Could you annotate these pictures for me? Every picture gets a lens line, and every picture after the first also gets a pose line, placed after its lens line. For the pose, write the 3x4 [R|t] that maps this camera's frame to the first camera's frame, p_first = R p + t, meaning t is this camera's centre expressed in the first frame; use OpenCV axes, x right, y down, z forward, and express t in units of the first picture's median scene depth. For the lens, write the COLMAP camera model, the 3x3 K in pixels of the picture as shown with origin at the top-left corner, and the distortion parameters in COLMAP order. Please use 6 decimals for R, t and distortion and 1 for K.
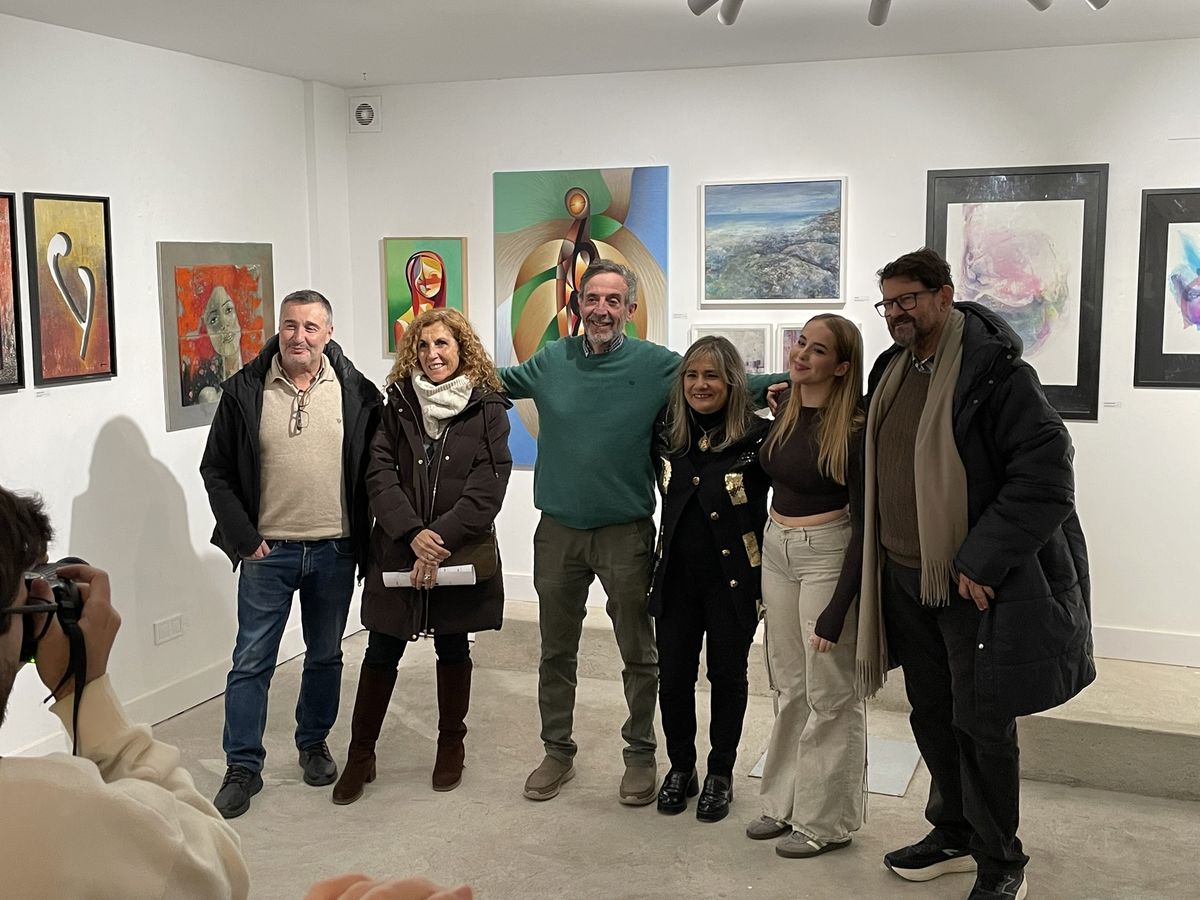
lens RADIAL K [[1365.5, 0, 600.0], [0, 1365.5, 450.0], [0, 0, 1]] dist [0.110550, -0.211142]
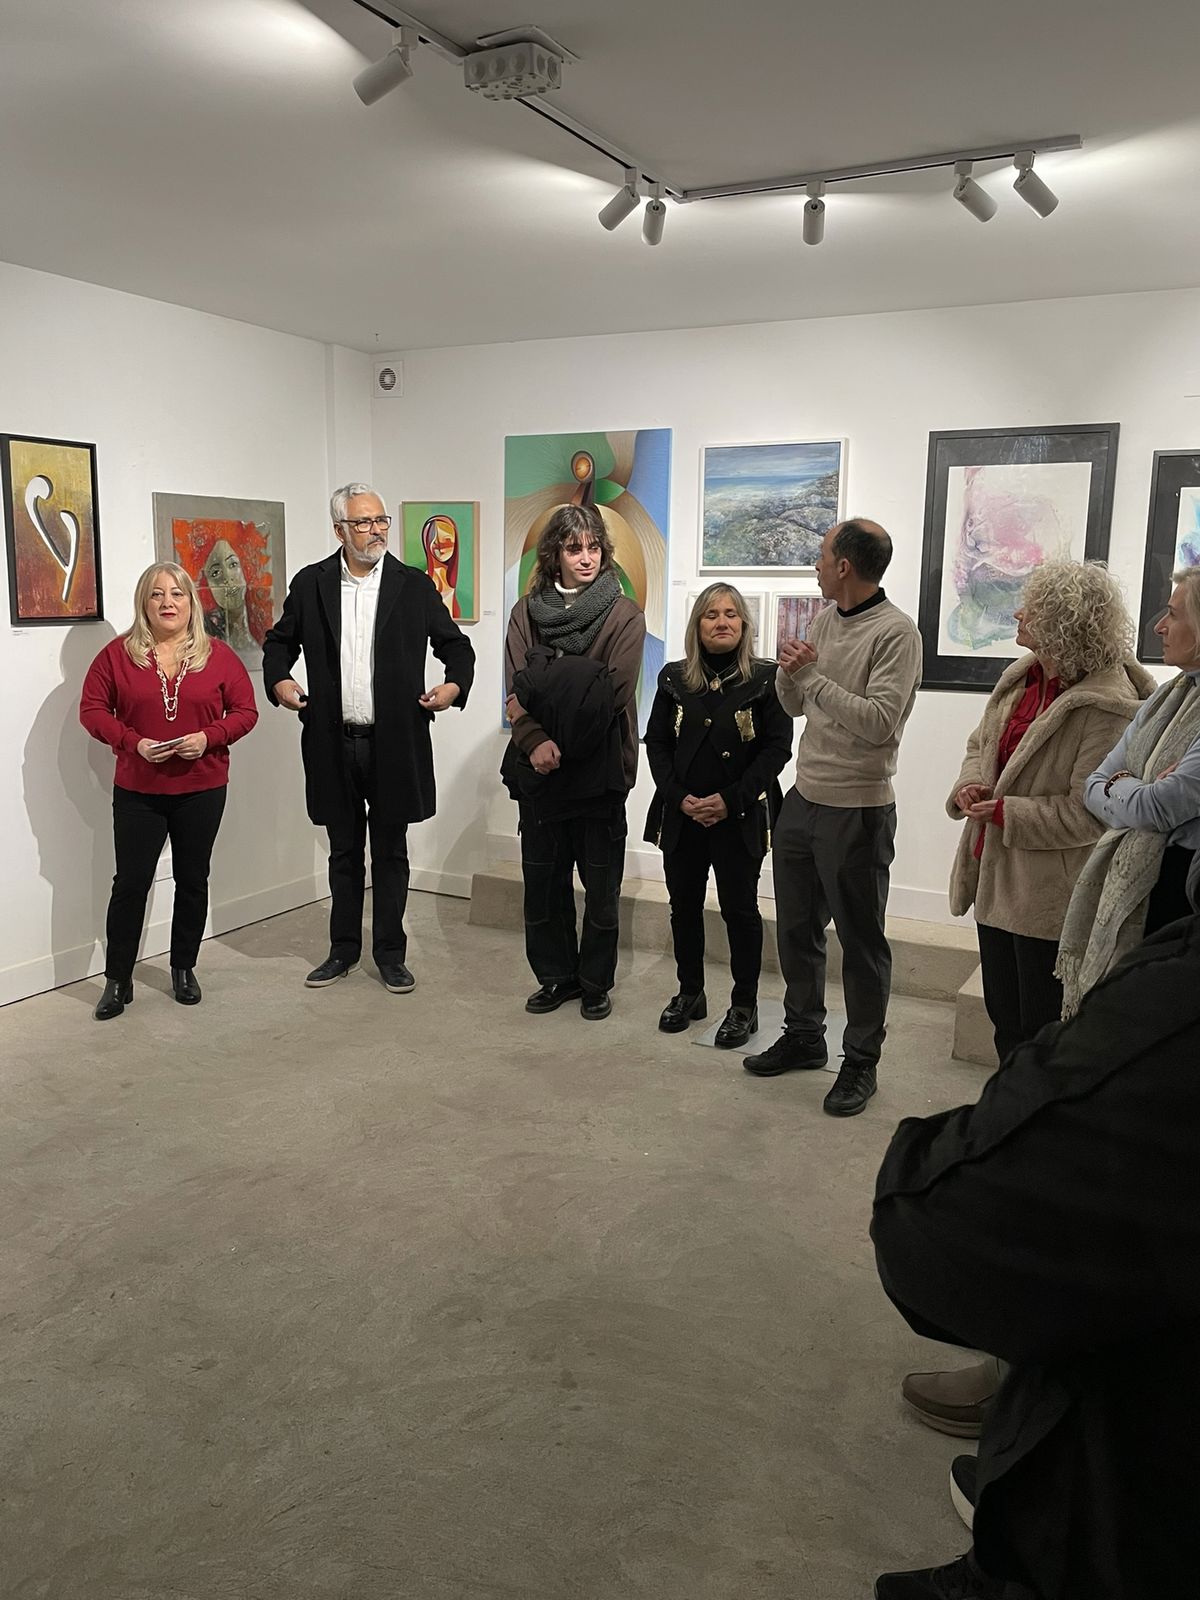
lens RADIAL K [[1258.1, 0, 598.6], [0, 1258.1, 791.4], [0, 0, 1]] dist [0.088959, -0.135082]
pose [[0.992610, 0.041609, -0.113994, 0.118164], [-0.037436, 0.998557, 0.038507, 0.021222], [0.115432, -0.033955, 0.992735, 0.086007]]
